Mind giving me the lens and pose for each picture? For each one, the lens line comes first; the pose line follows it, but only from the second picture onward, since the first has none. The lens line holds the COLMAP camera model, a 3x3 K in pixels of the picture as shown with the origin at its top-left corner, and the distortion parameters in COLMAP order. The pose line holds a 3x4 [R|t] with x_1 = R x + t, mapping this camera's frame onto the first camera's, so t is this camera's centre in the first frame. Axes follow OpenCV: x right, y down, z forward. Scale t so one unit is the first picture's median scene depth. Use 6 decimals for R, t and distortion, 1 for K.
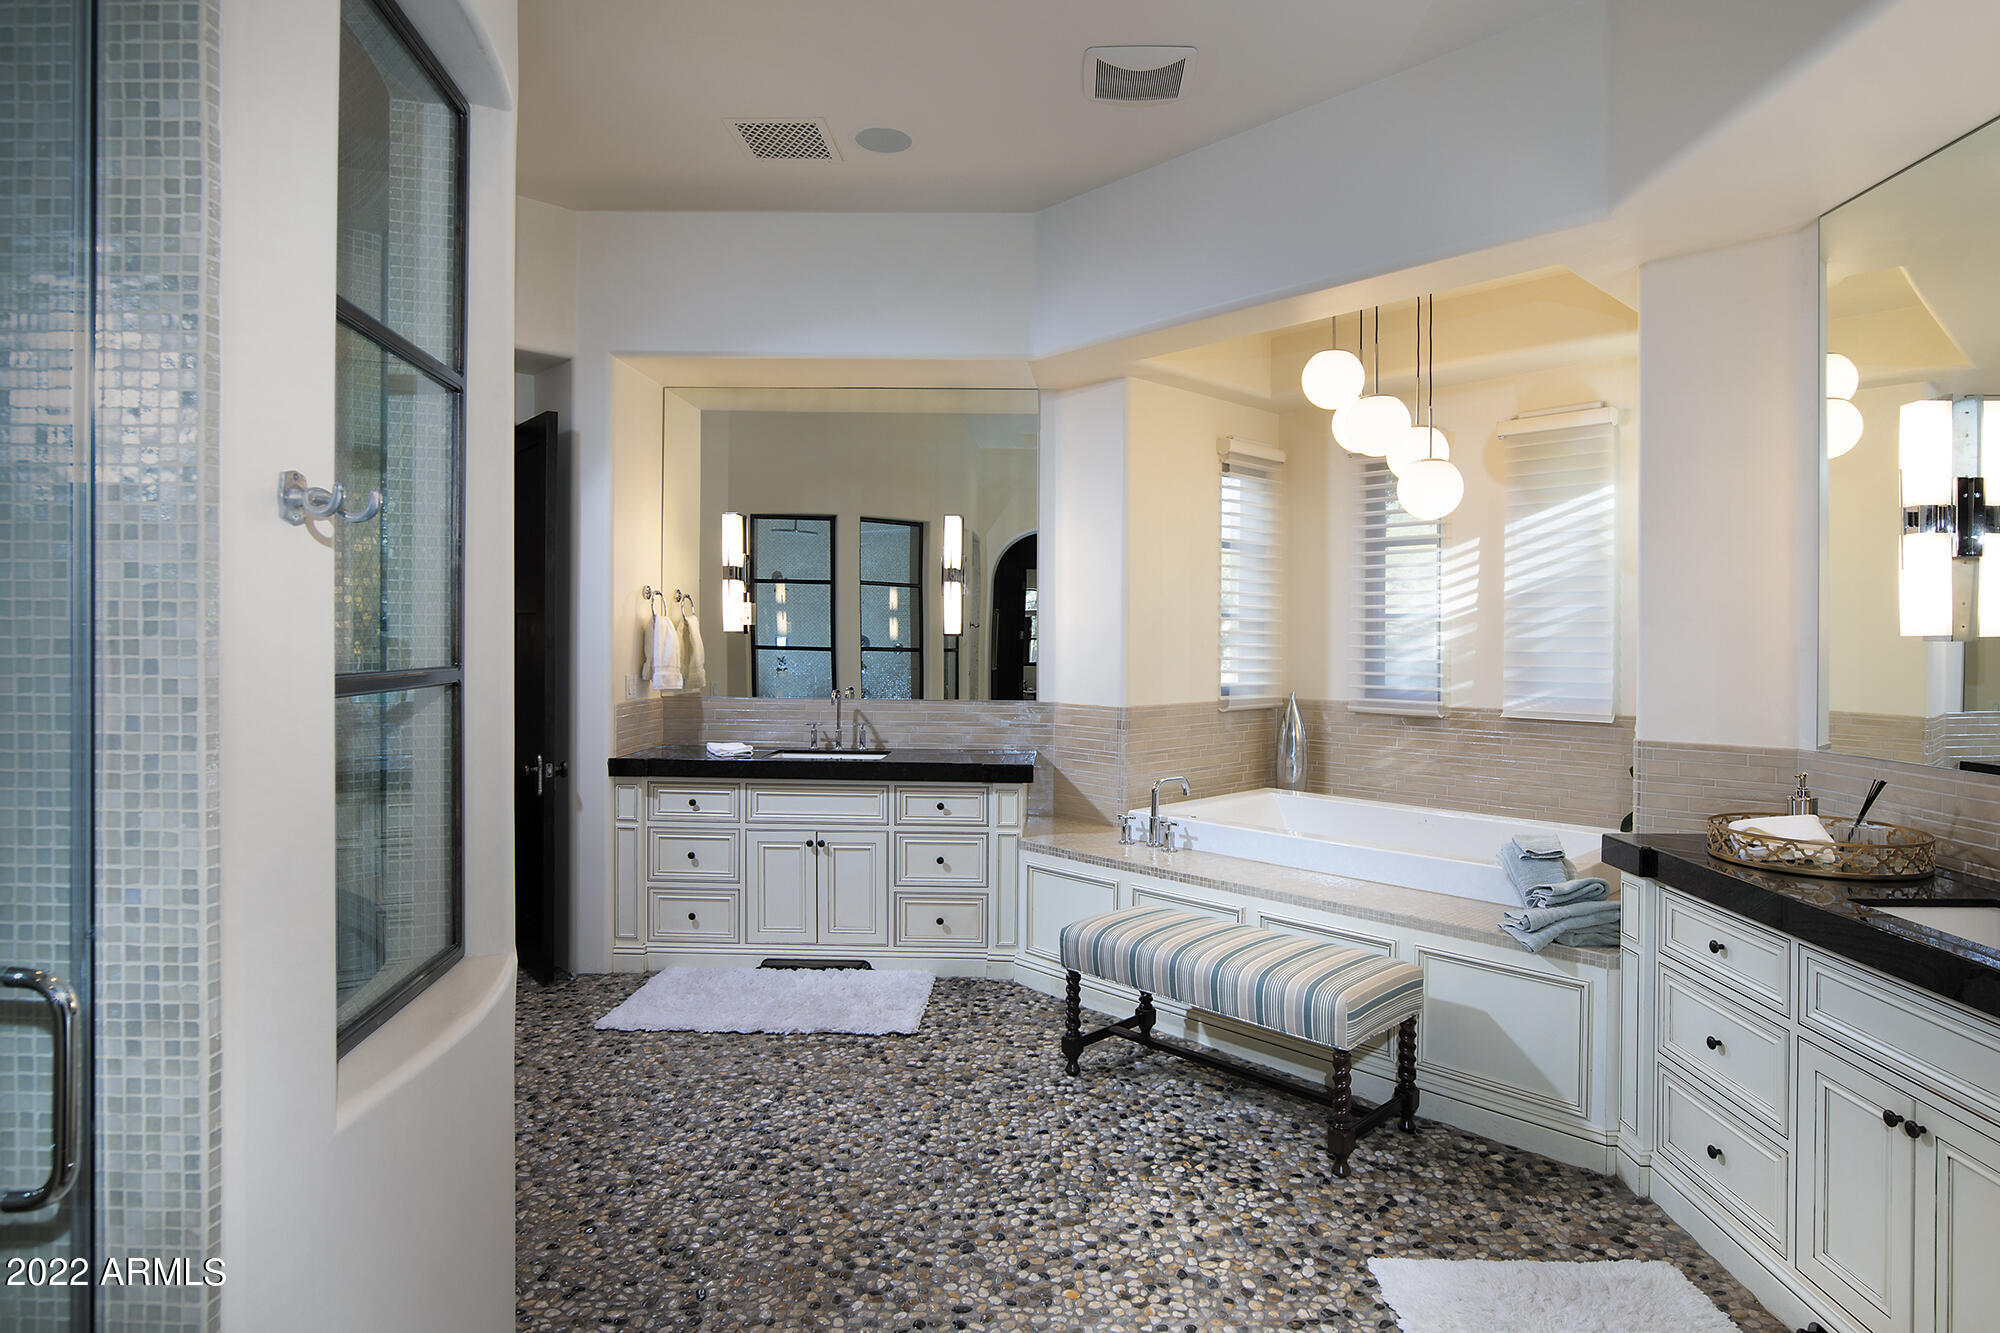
lens RADIAL K [[1068.5, 0, 1011.5], [0, 1068.5, 655.1], [0, 0, 1]] dist [-0.015647, -0.001648]
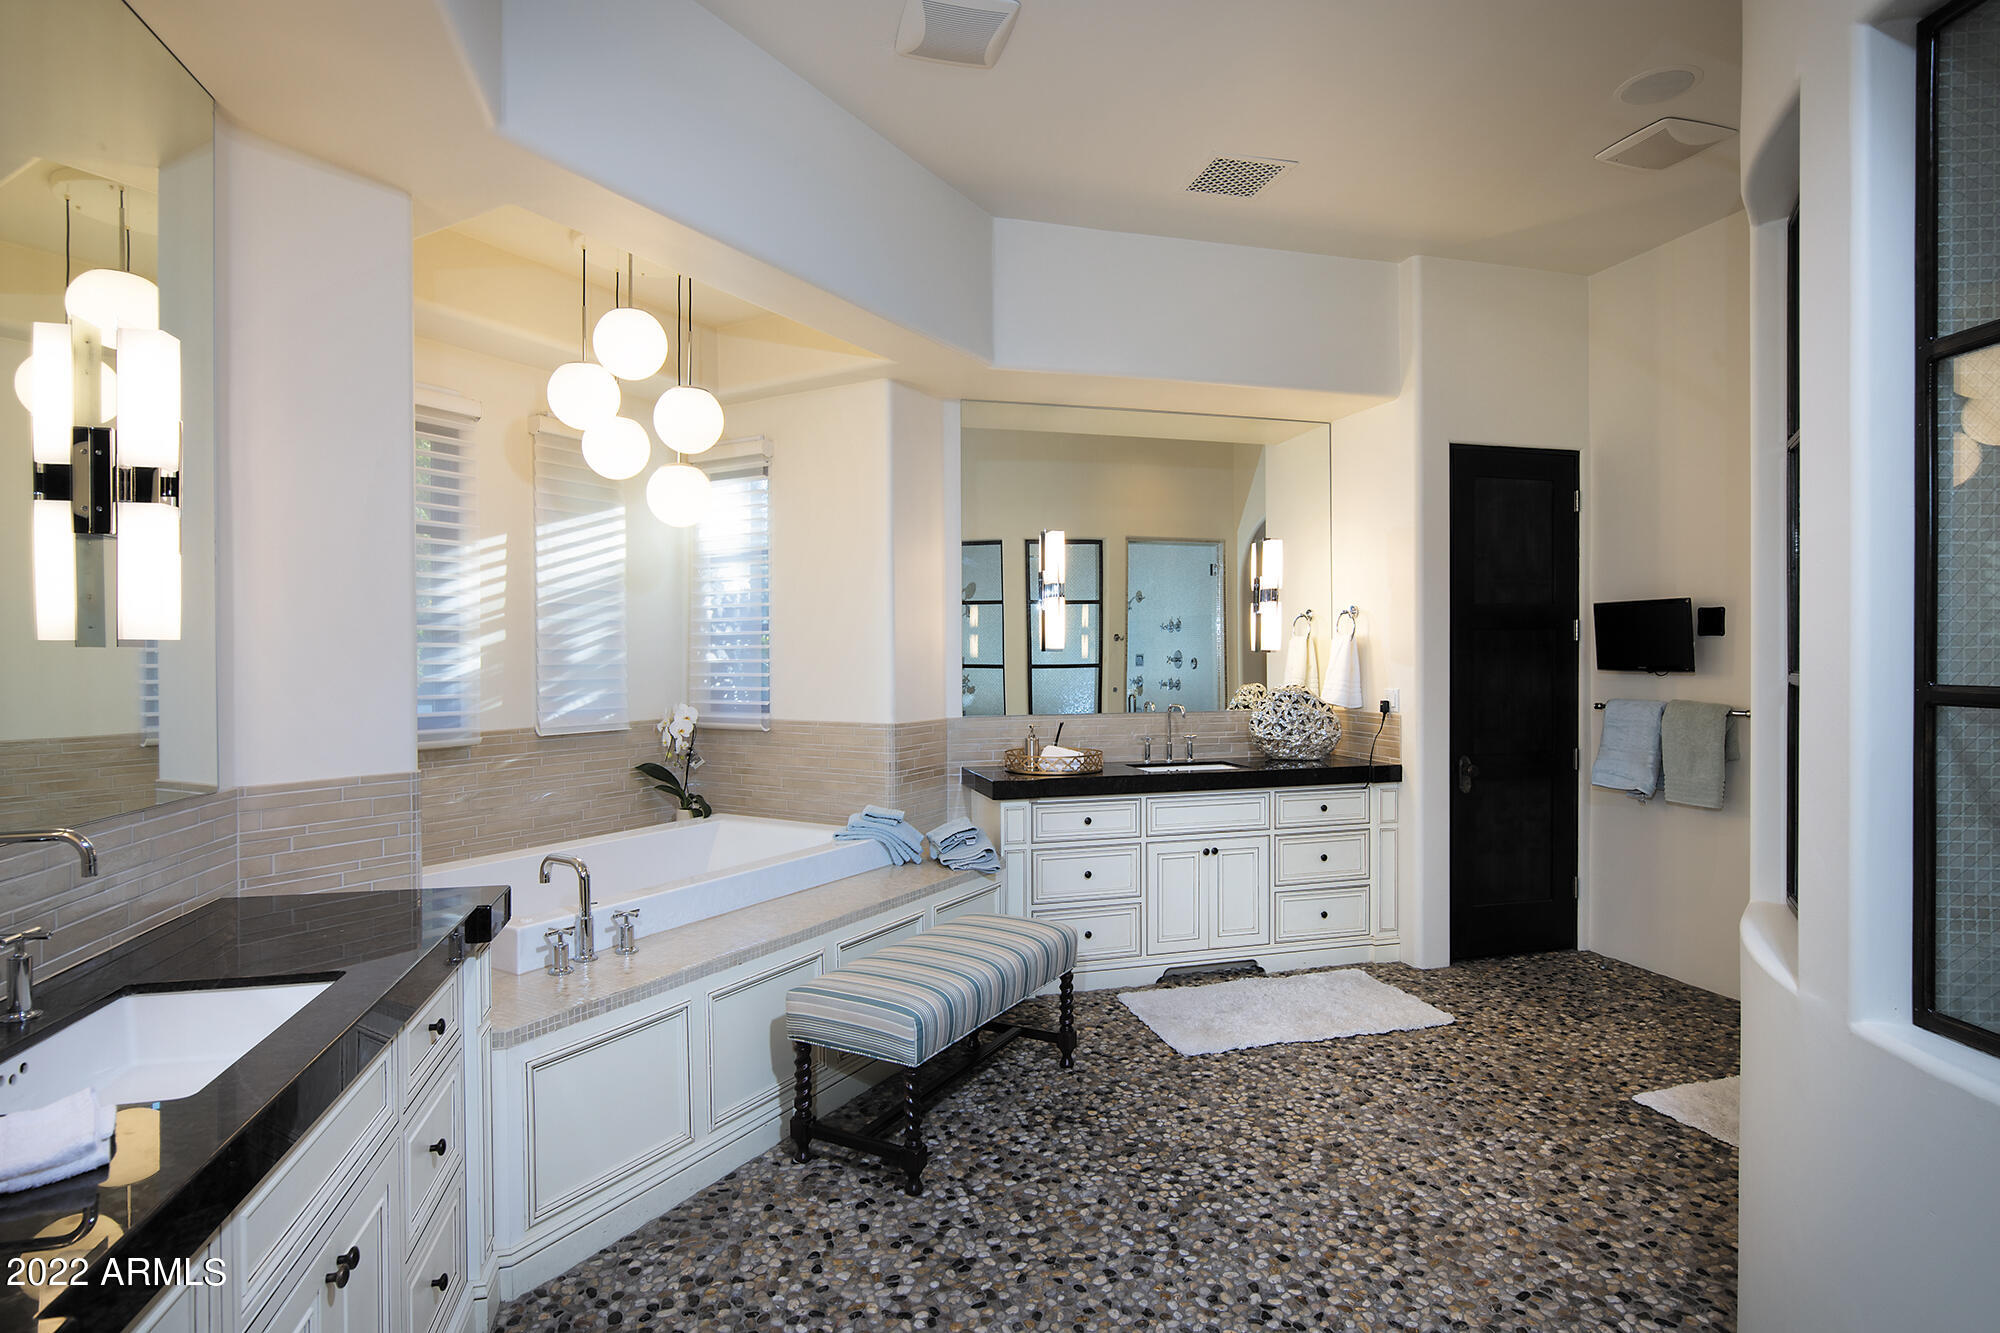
lens RADIAL K [[1068.5, 0, 1046.8], [0, 1068.5, 654.4], [0, 0, 1]] dist [-0.015647, -0.001648]
pose [[-0.325707, -0.004468, 0.945460, -0.802221], [0.011539, 0.999896, 0.008700, -0.020151], [-0.945400, 0.013744, -0.325621, 1.275403]]
